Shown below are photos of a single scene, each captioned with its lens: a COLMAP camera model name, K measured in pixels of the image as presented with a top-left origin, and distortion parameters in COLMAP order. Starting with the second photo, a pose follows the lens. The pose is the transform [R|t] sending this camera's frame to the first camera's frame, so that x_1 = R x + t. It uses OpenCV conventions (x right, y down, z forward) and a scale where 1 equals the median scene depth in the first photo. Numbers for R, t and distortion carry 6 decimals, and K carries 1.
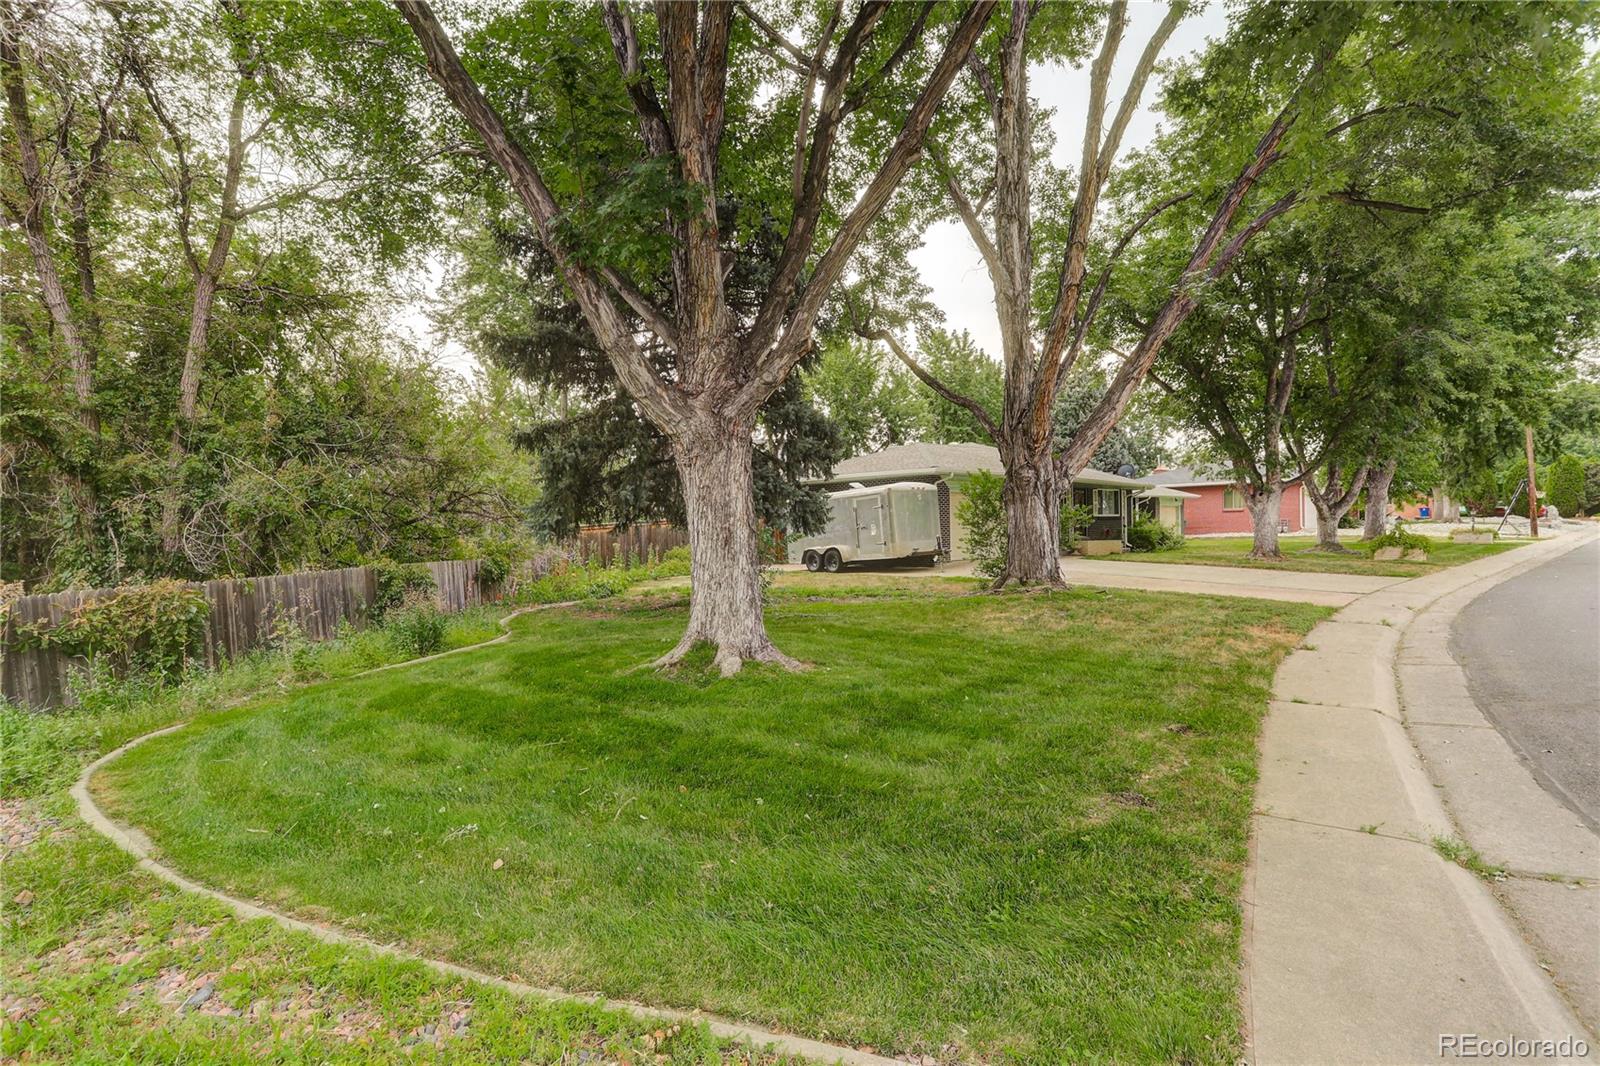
lens RADIAL K [[754.5, 0, 800.0], [0, 754.5, 533.0], [0, 0, 1]] dist [-0.001235, -0.000222]
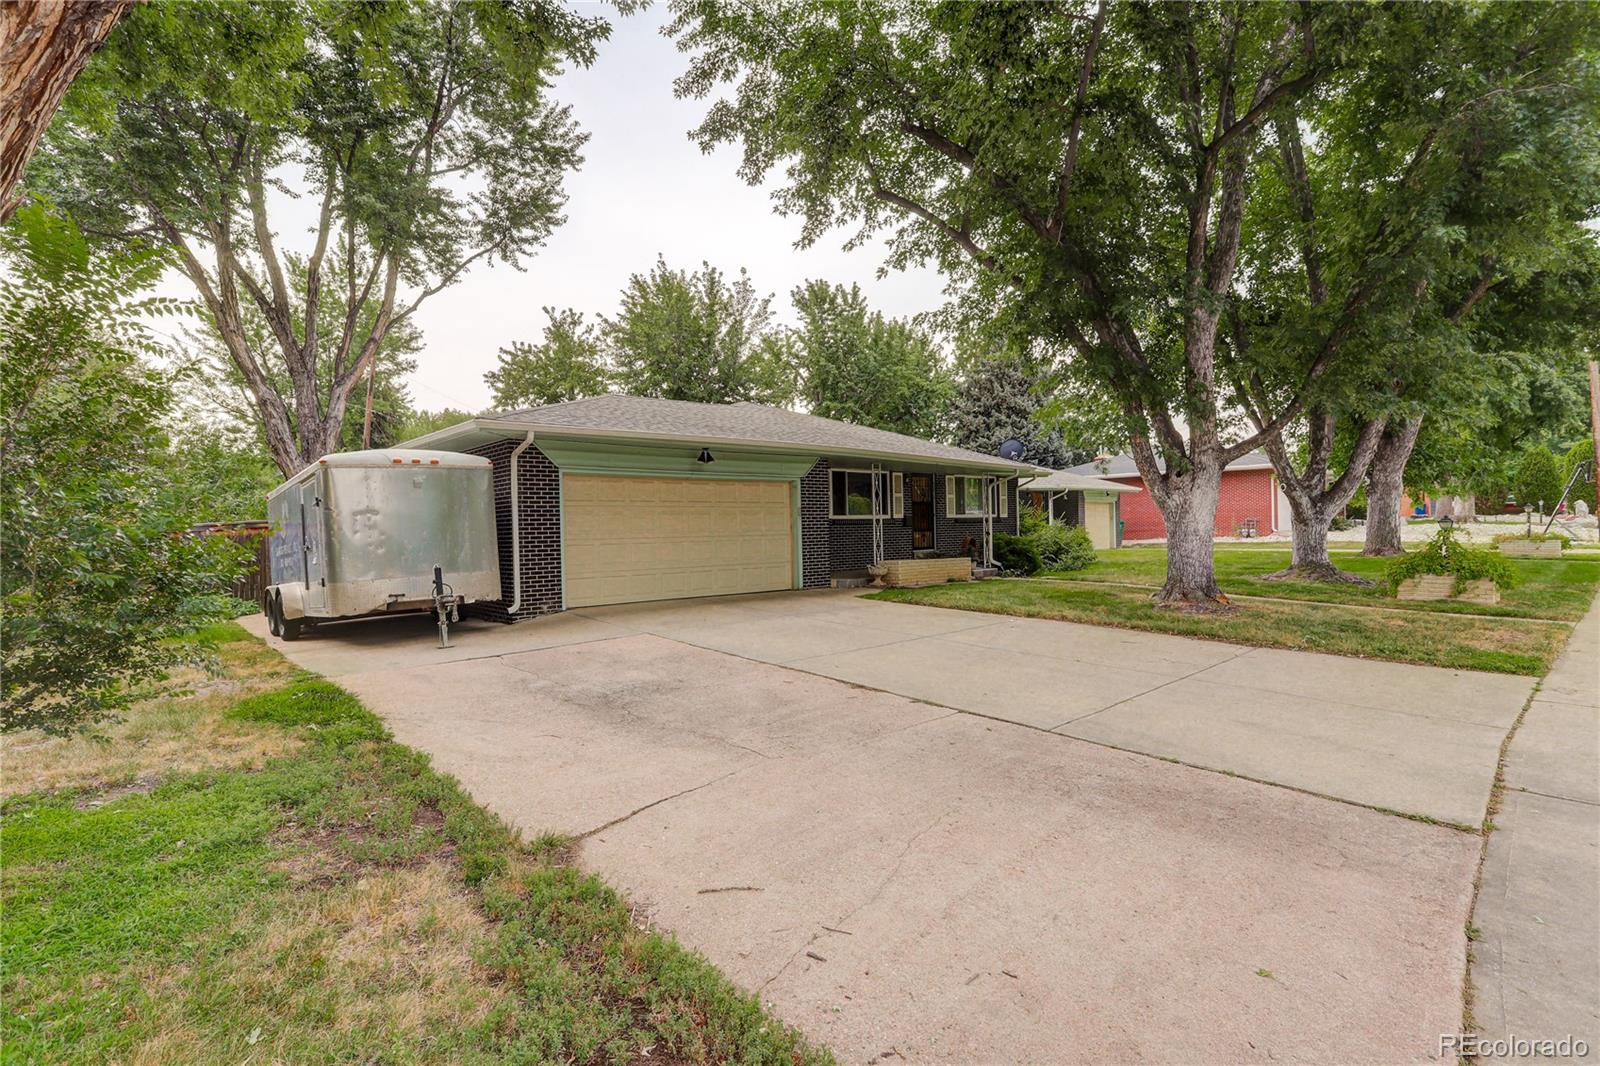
lens RADIAL K [[754.5, 0, 800.0], [0, 754.5, 533.0], [0, 0, 1]] dist [-0.001235, -0.000222]
pose [[0.999820, -0.007104, 0.017605, 0.272993], [0.007126, 0.999974, -0.001187, -0.010482], [-0.017596, 0.001312, 0.999844, 0.392088]]
